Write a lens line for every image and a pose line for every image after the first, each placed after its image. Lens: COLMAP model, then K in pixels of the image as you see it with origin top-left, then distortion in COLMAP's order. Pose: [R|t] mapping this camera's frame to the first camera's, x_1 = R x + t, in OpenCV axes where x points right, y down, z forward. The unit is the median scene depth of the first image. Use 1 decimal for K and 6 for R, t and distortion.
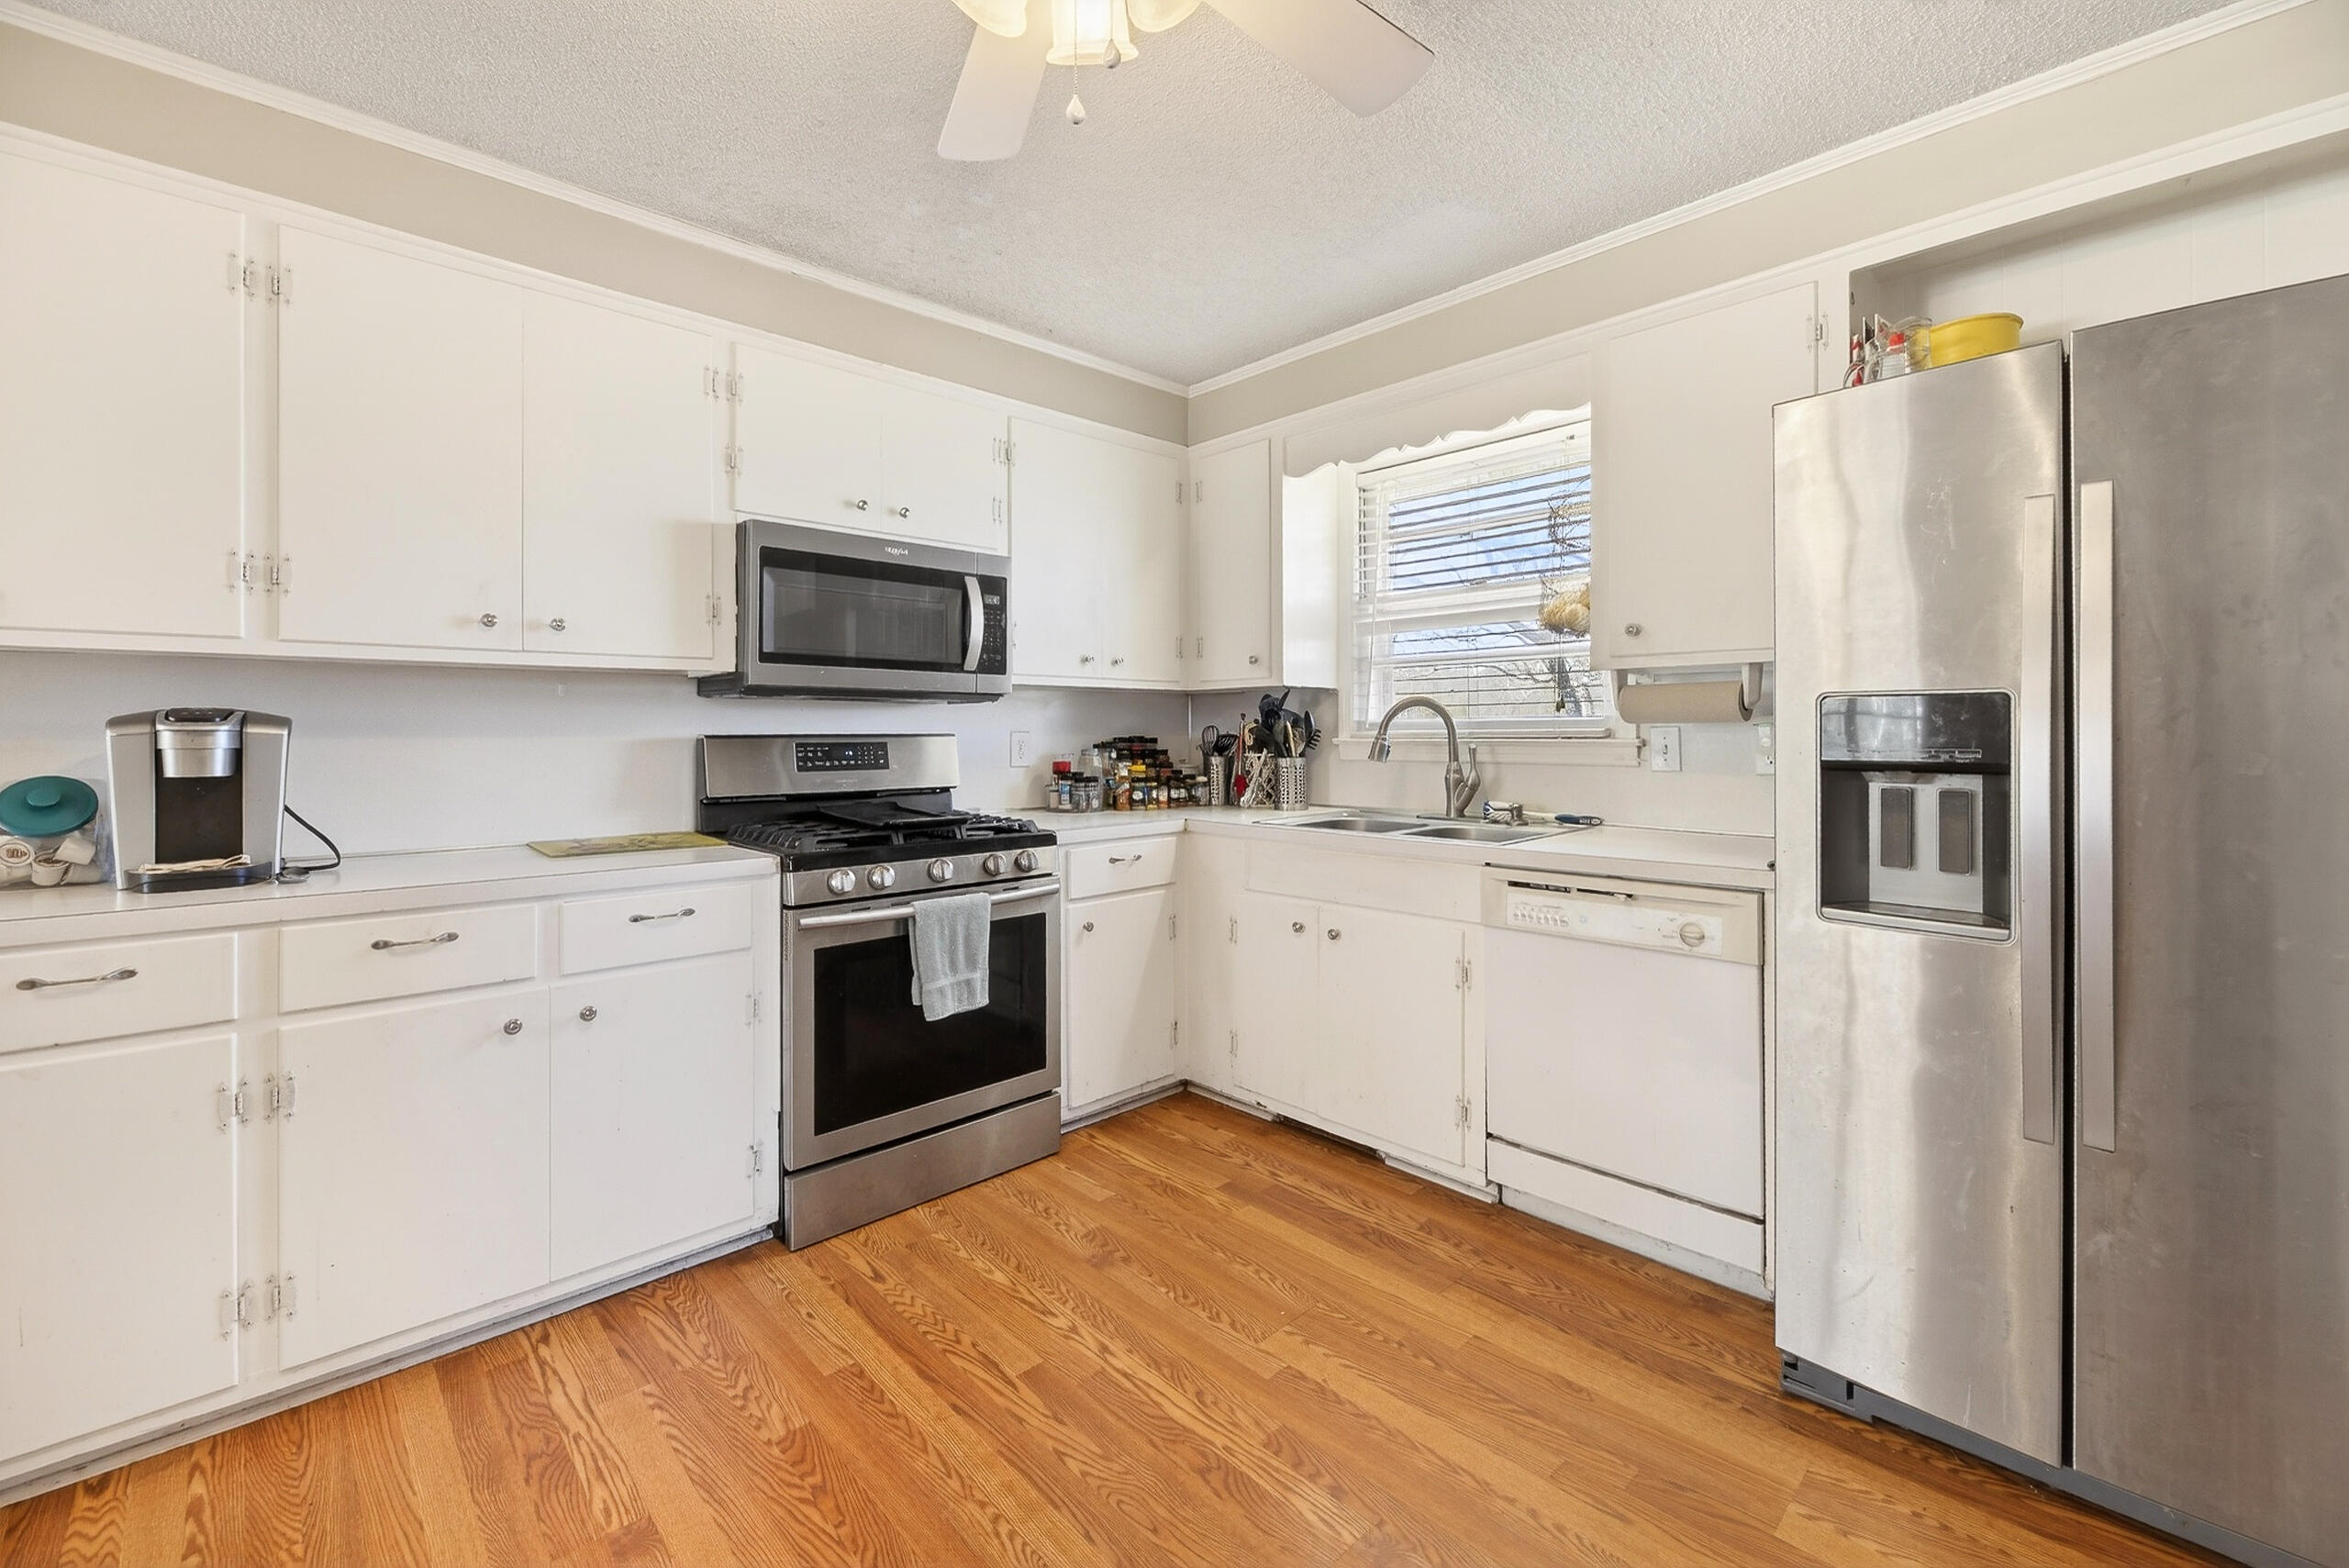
lens RADIAL K [[949.4, 0, 1189.1], [0, 949.4, 739.6], [0, 0, 1]] dist [-0.001636, -0.002588]
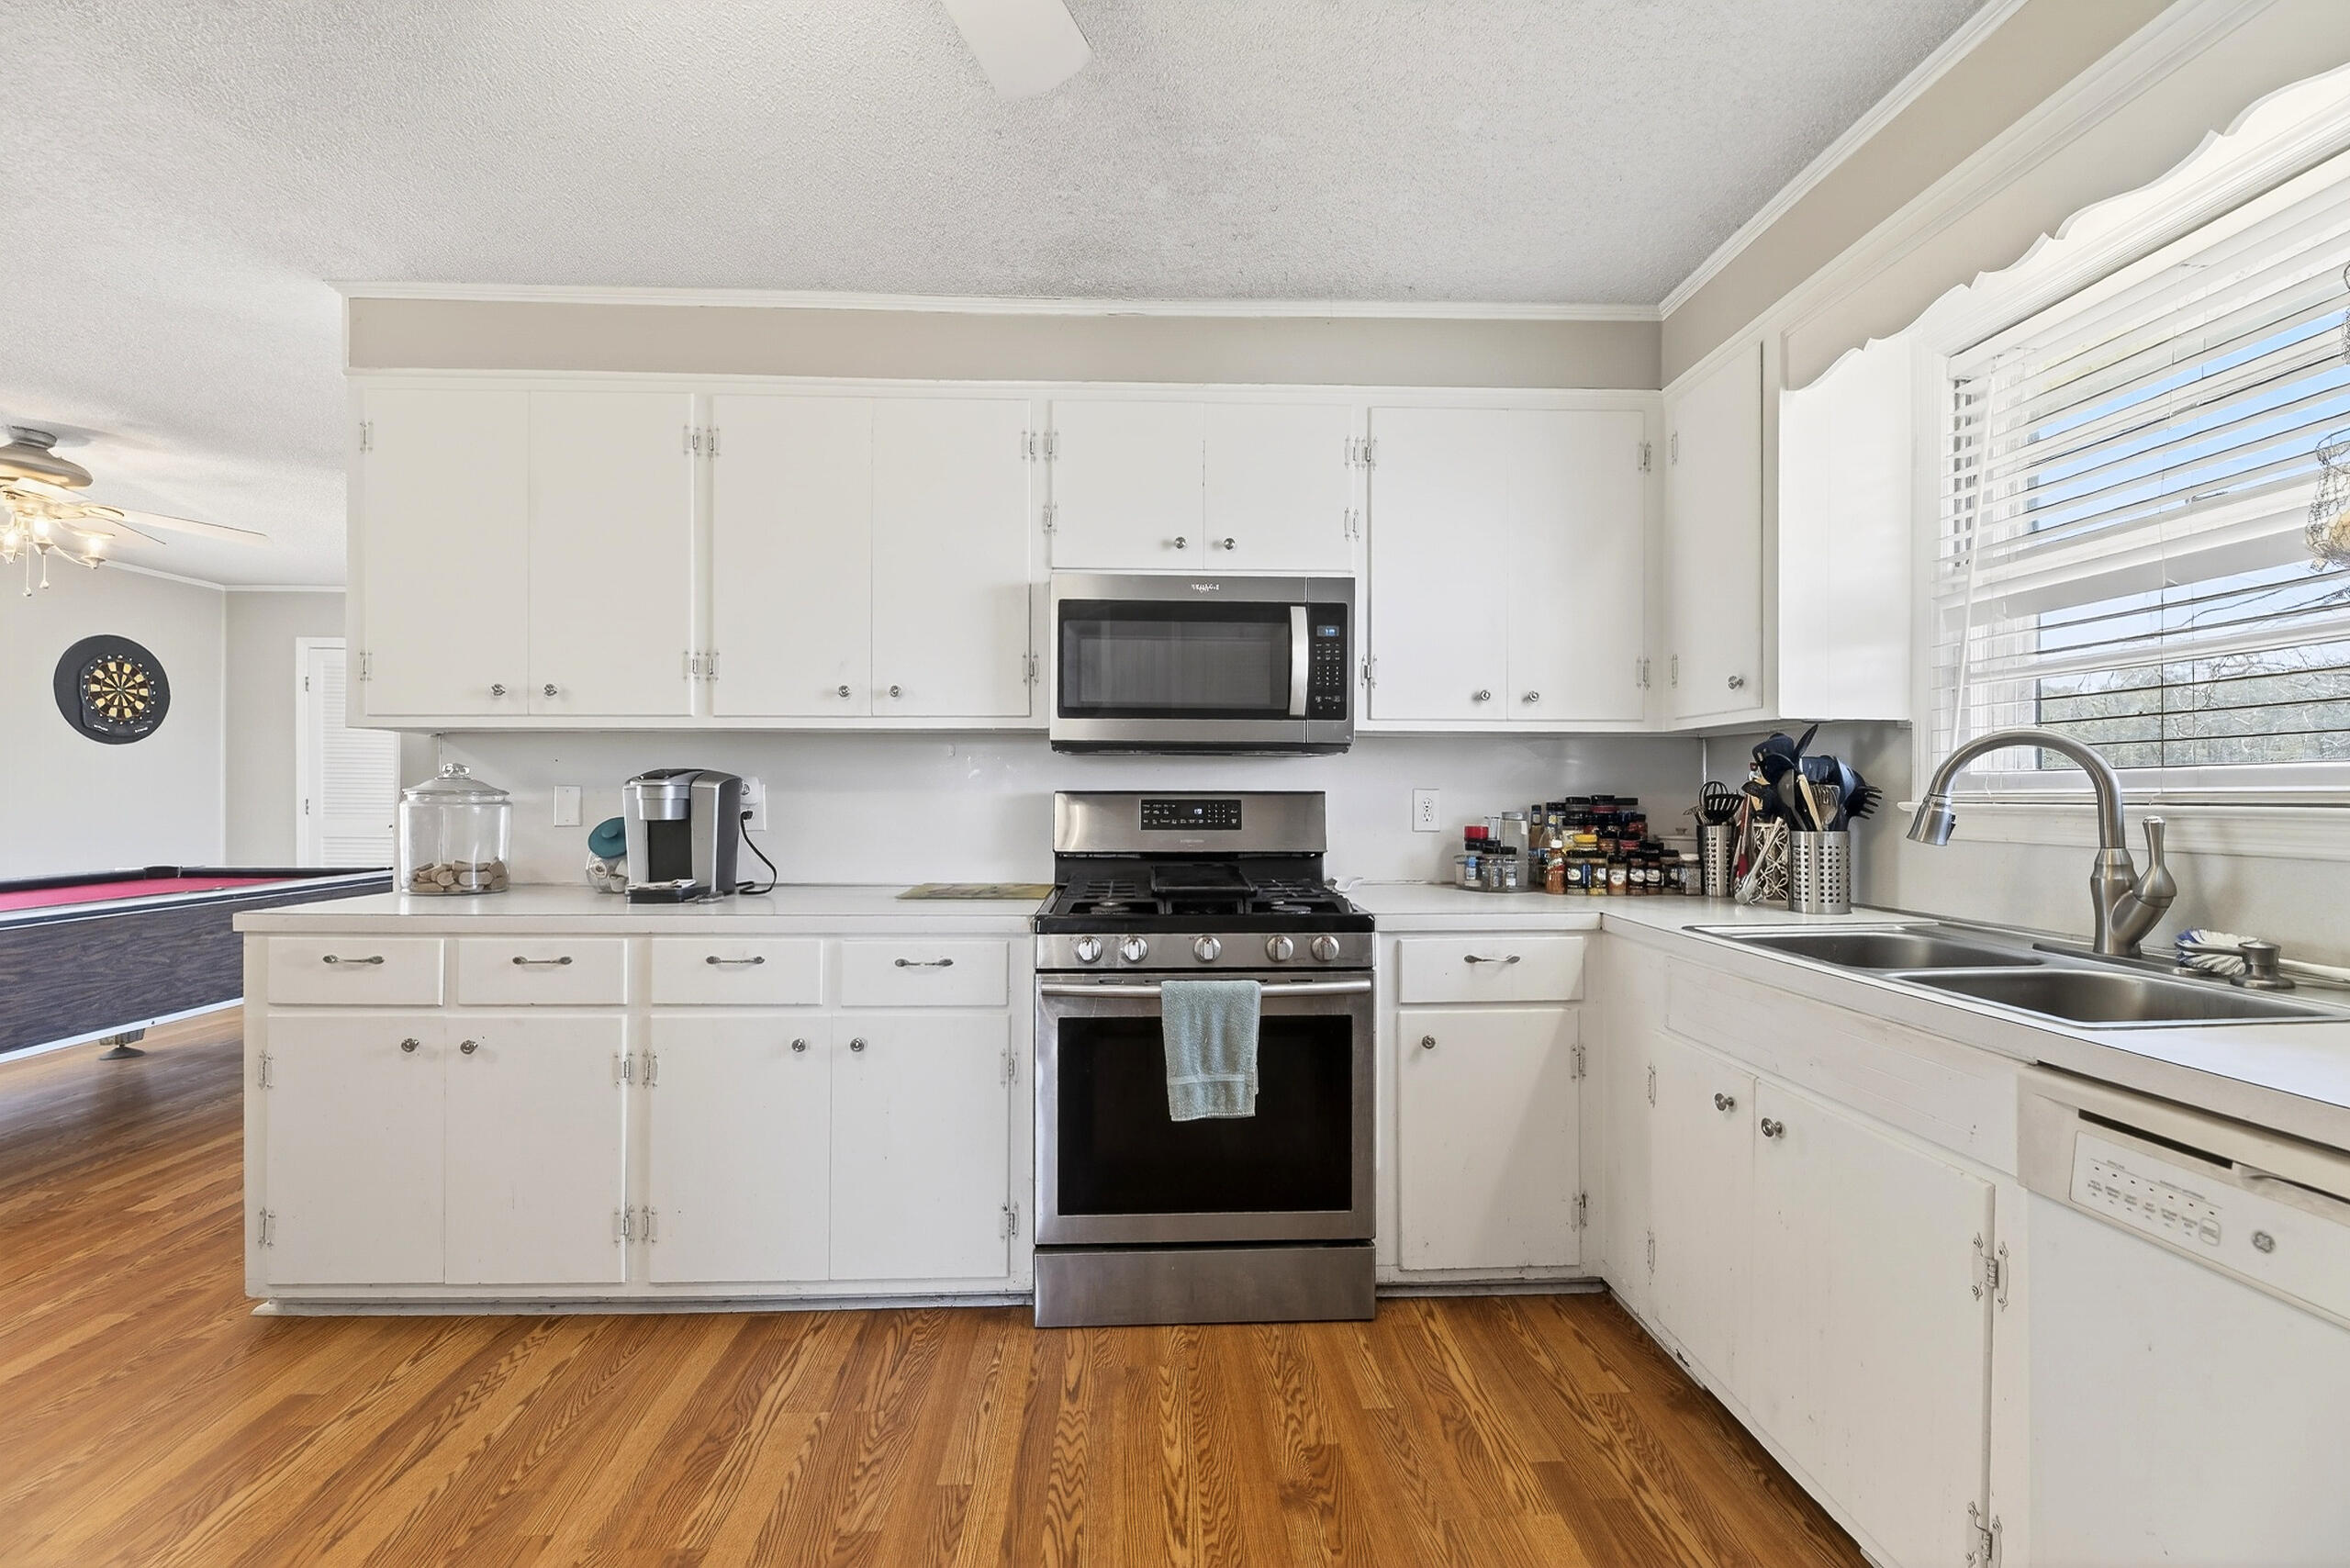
lens RADIAL K [[949.9, 0, 1184.0], [0, 949.9, 796.1], [0, 0, 1]] dist [-0.001636, -0.002588]
pose [[0.754384, 0.007966, -0.656385, 0.290134], [-0.008813, 0.999959, 0.002008, -0.002779], [0.656375, 0.004270, 0.754423, 0.332889]]
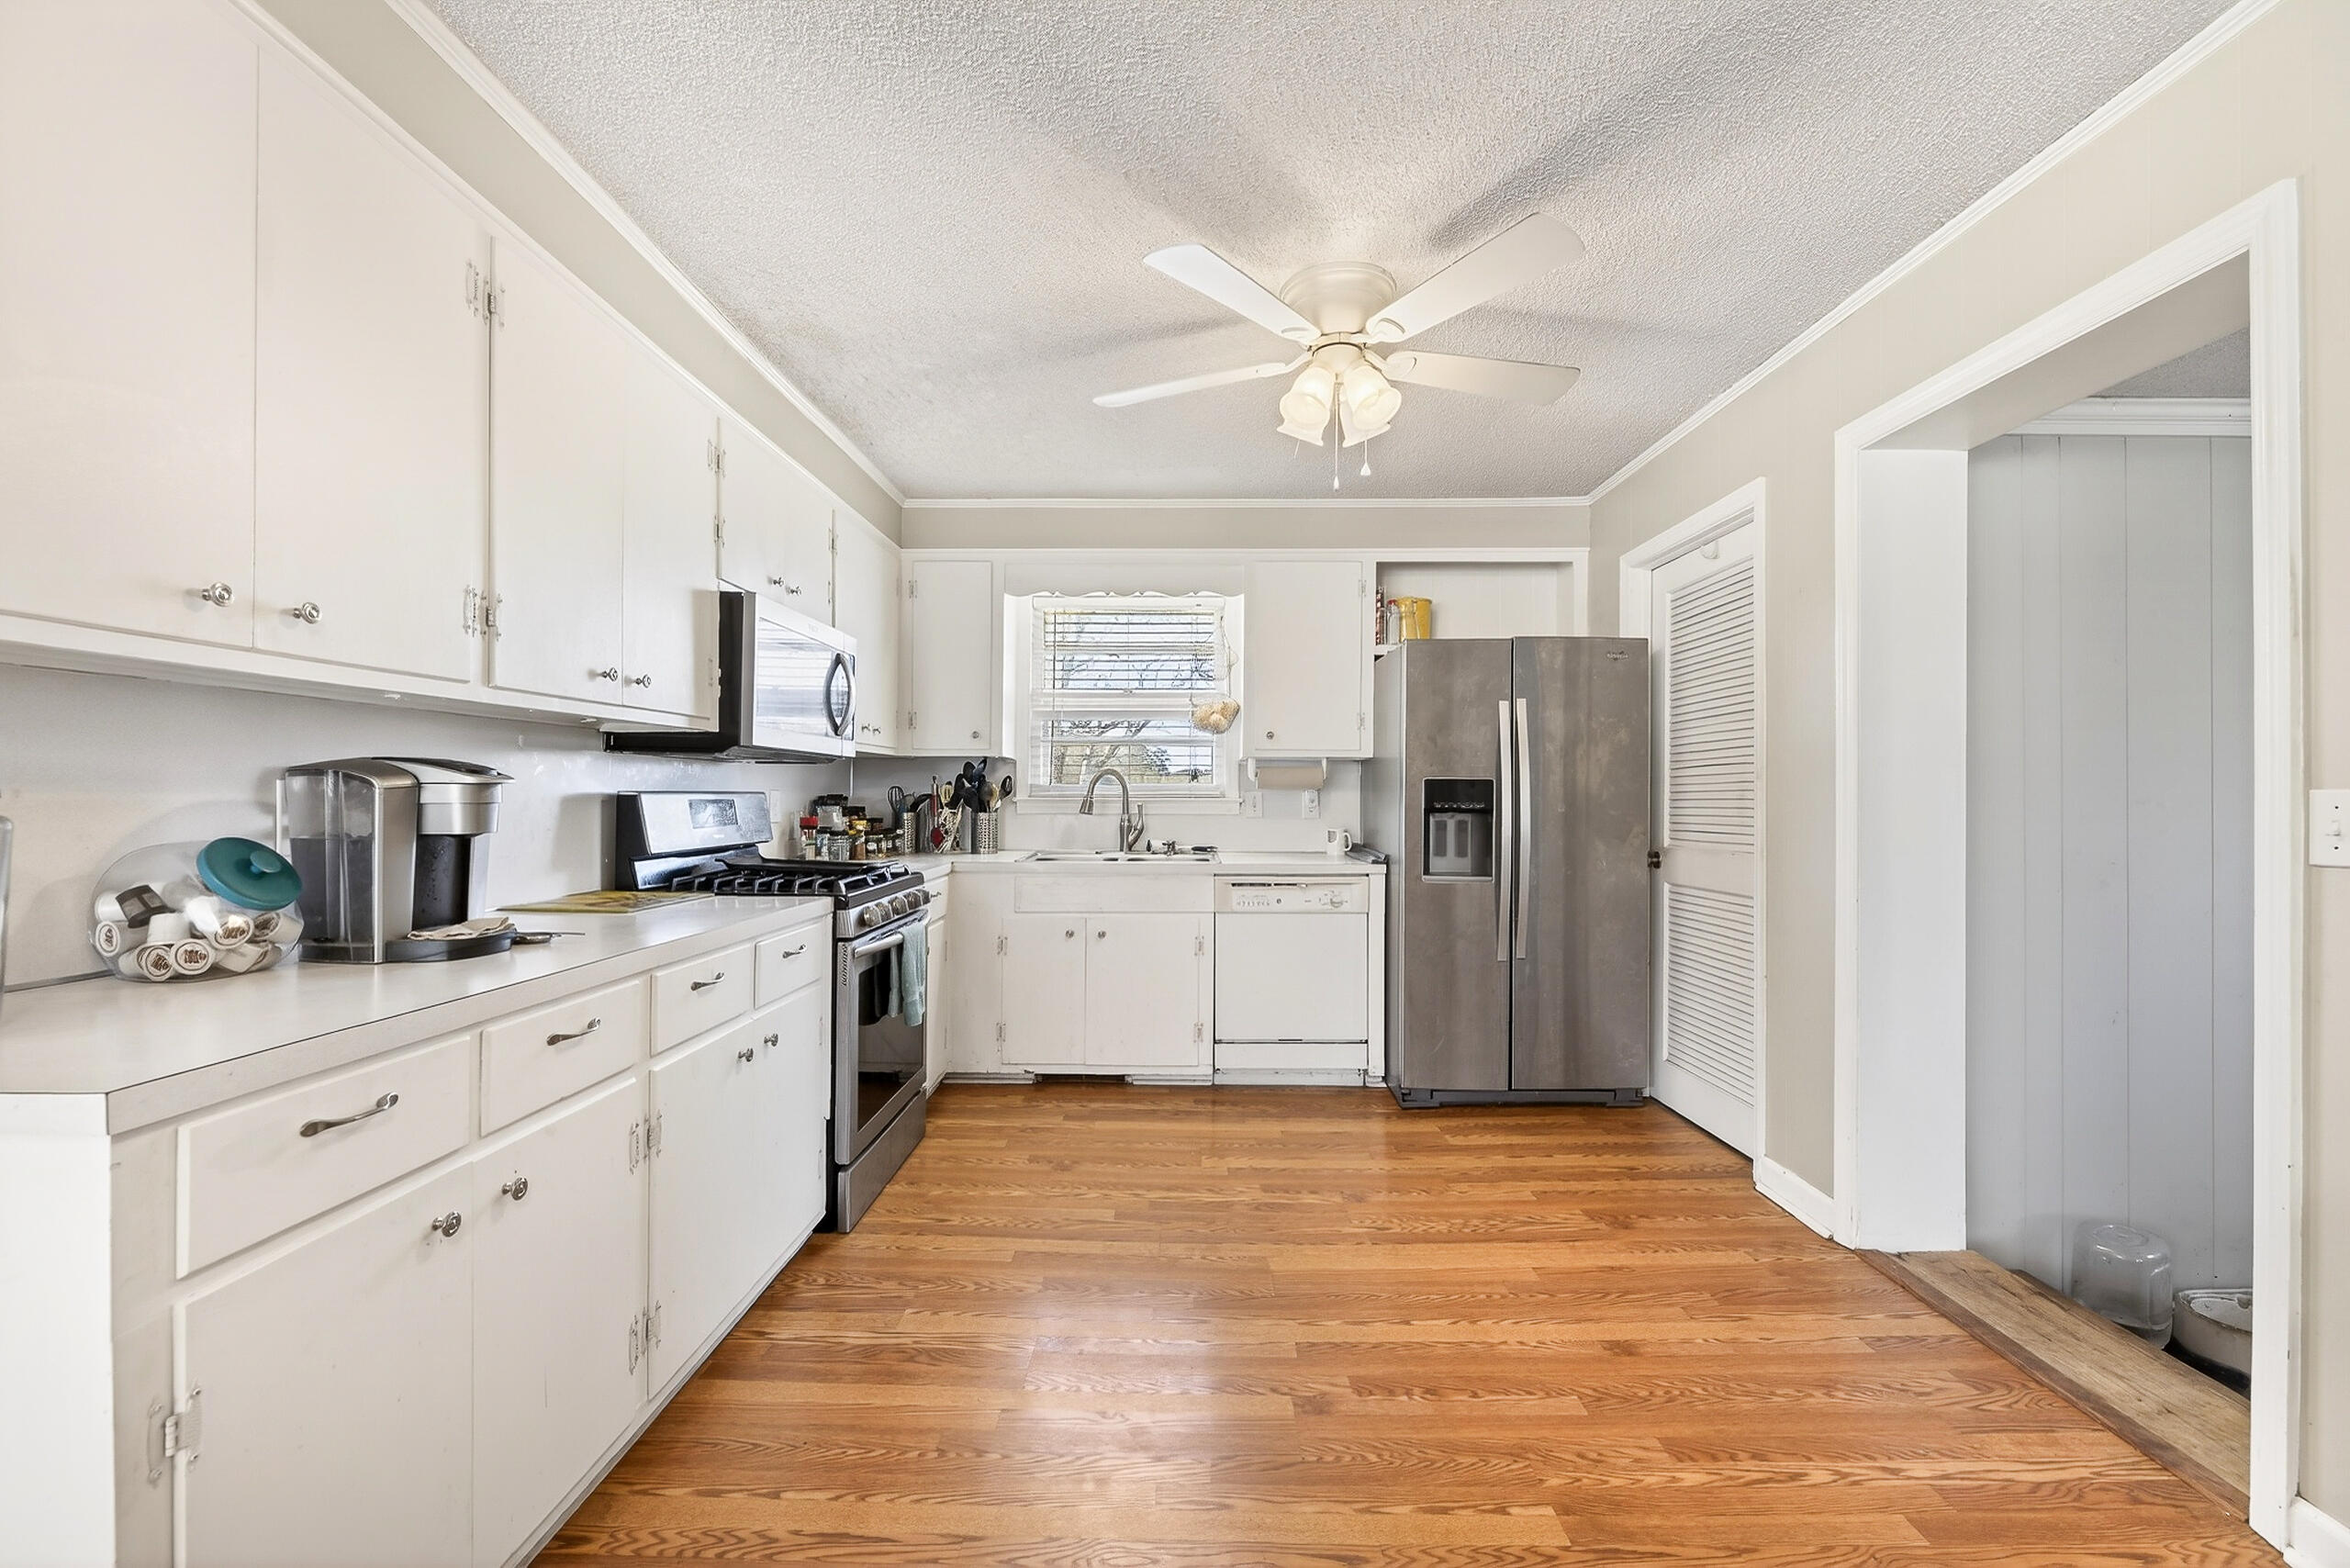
lens RADIAL K [[949.9, 0, 1153.1], [0, 949.9, 806.2], [0, 0, 1]] dist [-0.001636, -0.002588]
pose [[0.721592, -0.002625, 0.692314, -0.860102], [-0.001648, 0.999983, 0.005510, 0.004575], [-0.692317, -0.005117, 0.721575, -0.094266]]
